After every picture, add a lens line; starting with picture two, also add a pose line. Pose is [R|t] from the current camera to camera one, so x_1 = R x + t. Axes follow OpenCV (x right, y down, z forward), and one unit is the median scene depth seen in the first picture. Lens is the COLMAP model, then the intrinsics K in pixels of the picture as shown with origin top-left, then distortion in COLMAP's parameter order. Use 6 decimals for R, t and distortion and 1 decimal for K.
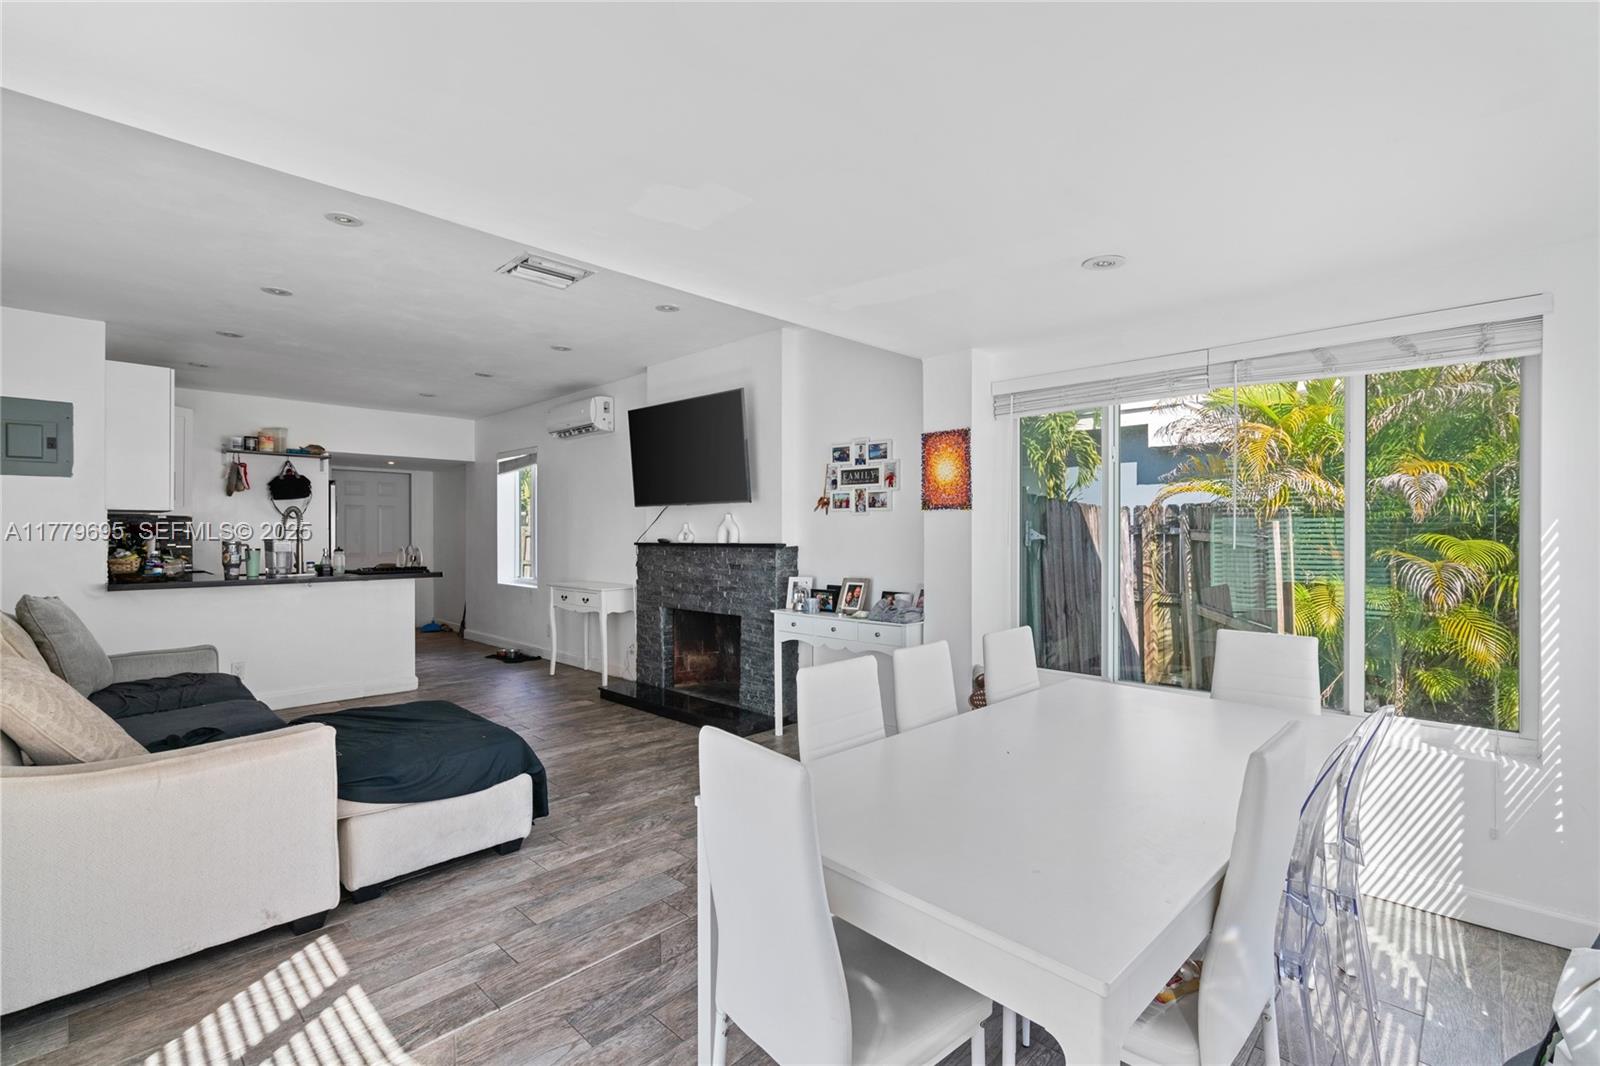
lens RADIAL K [[730.6, 0, 791.3], [0, 730.6, 527.4], [0, 0, 1]] dist [-0.001064, 0.001053]
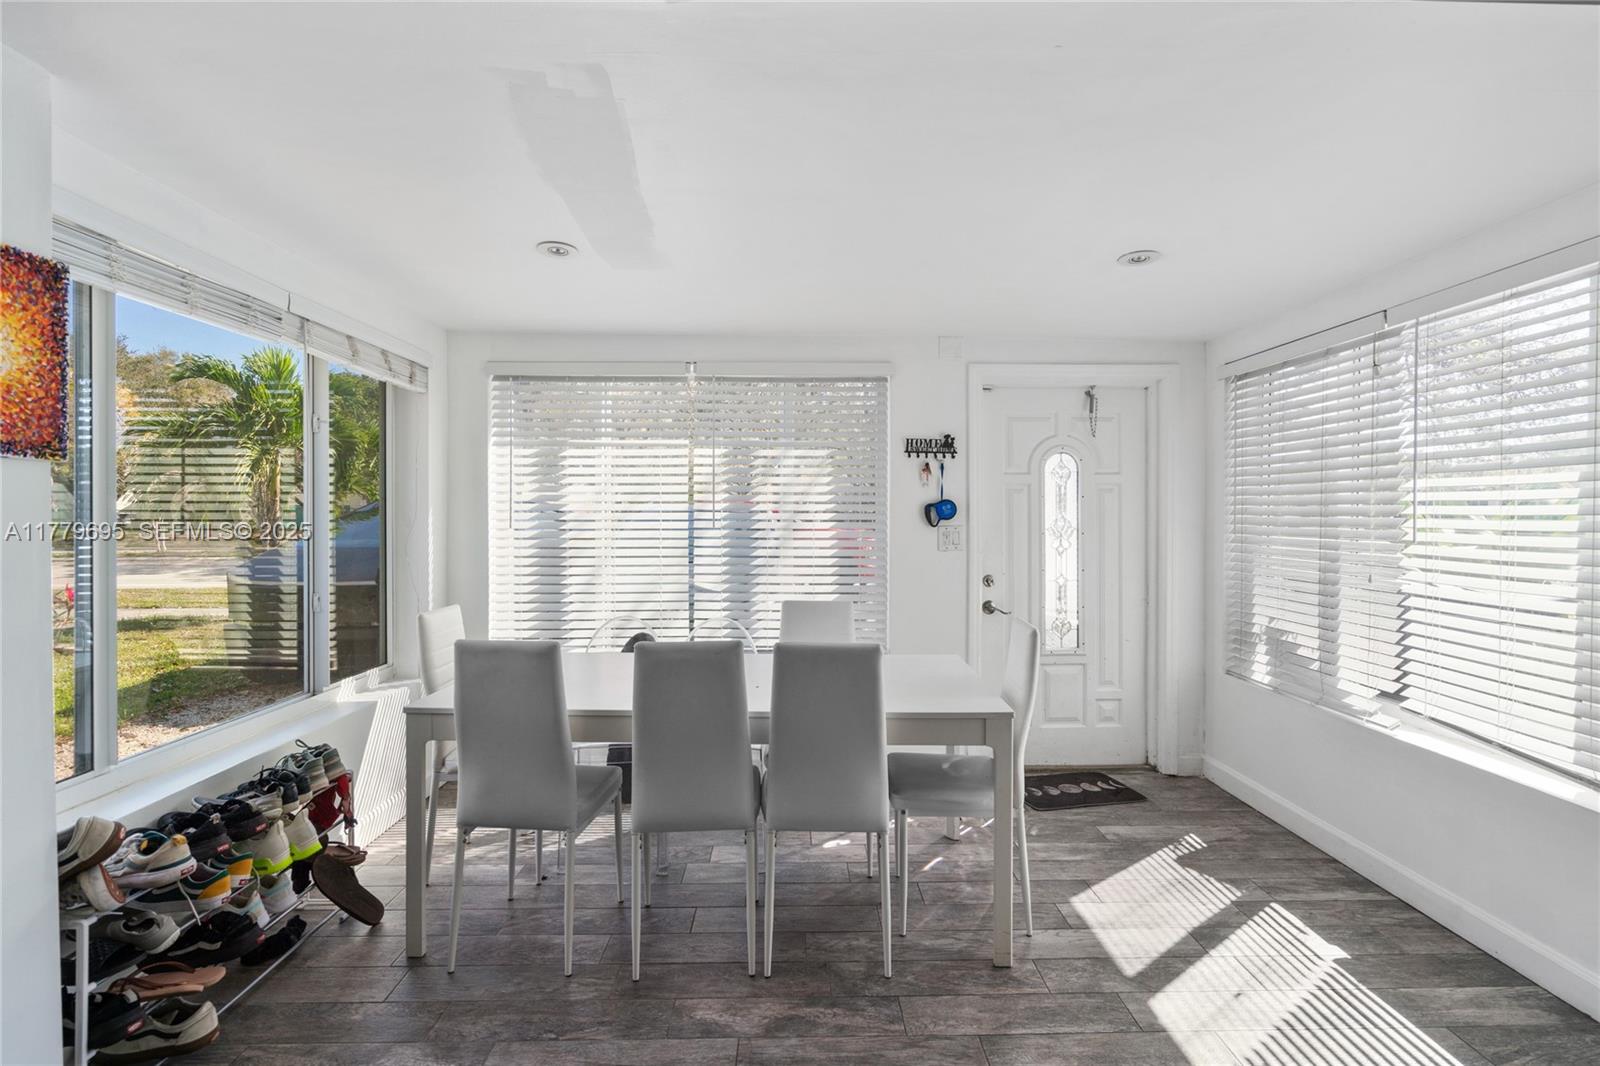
lens RADIAL K [[730.6, 0, 813.4], [0, 730.6, 517.9], [0, 0, 1]] dist [-0.001064, 0.001053]
pose [[-0.723220, -0.004203, 0.690605, -0.271933], [-0.009752, 0.999944, -0.004127, 0.004988], [-0.690548, -0.009720, -0.723221, 0.758376]]
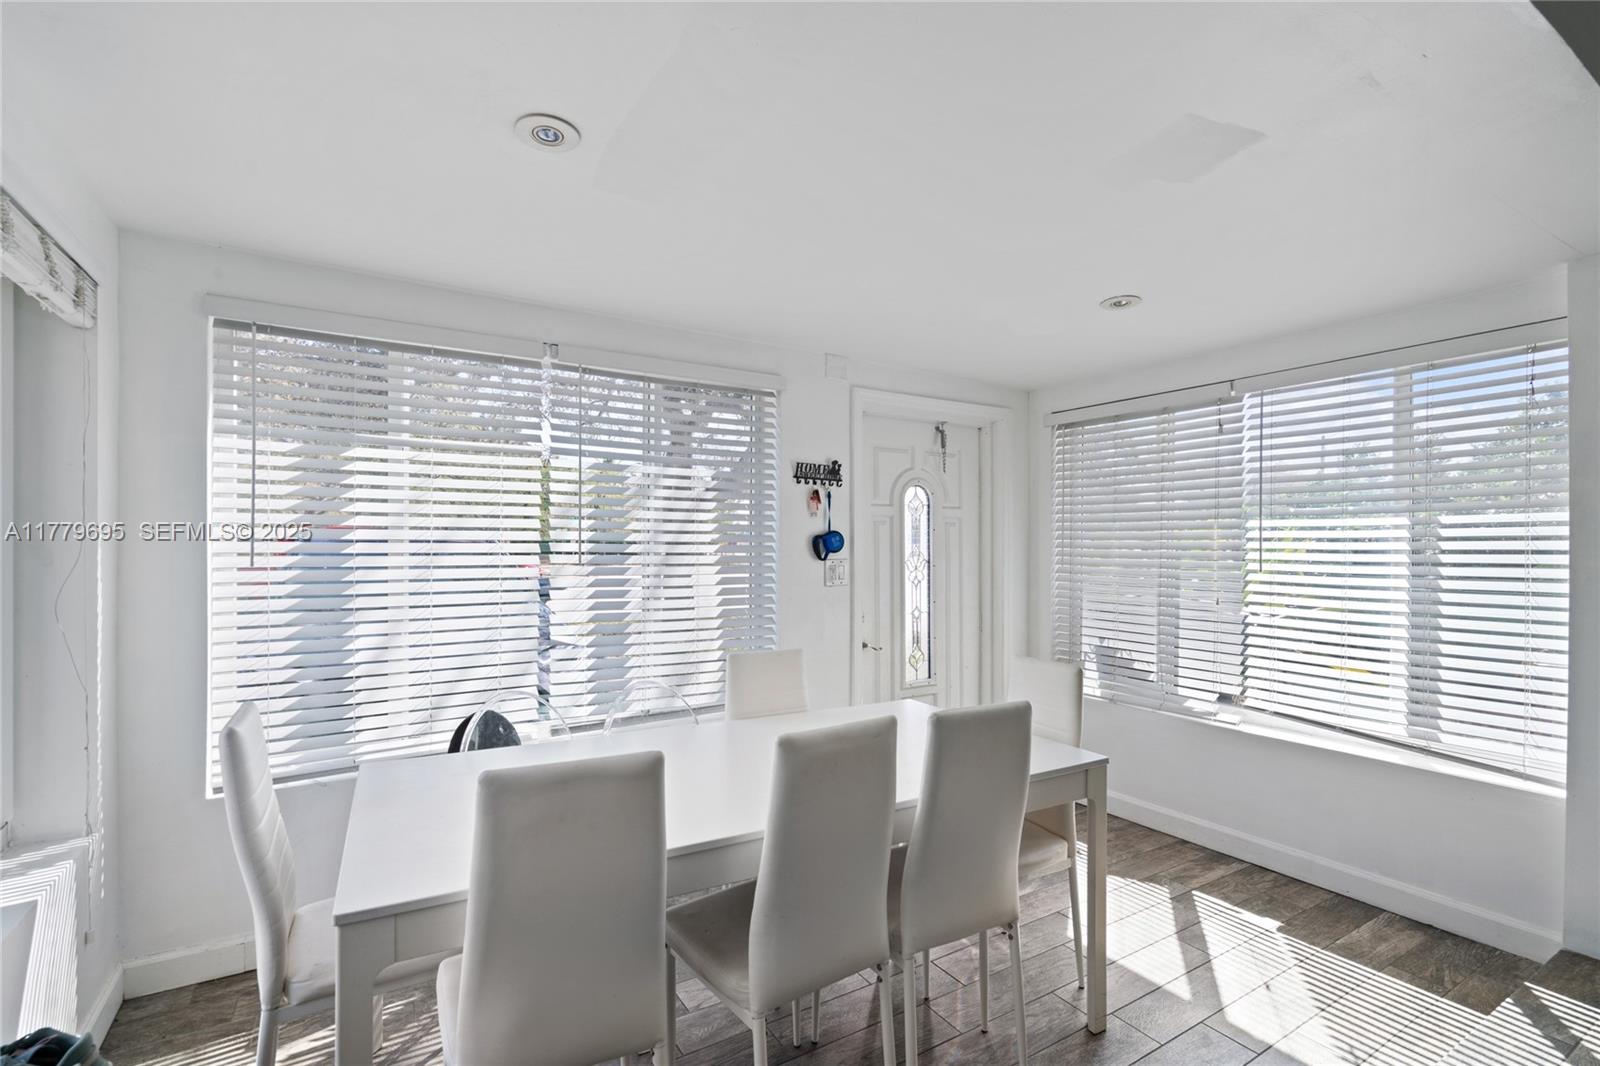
lens RADIAL K [[730.6, 0, 798.4], [0, 730.6, 545.9], [0, 0, 1]] dist [-0.001064, 0.001053]
pose [[-0.971394, -0.004512, 0.237429, 0.022385], [-0.007085, 0.999925, -0.009983, 0.003180], [-0.237366, -0.011380, -0.971354, 0.804849]]
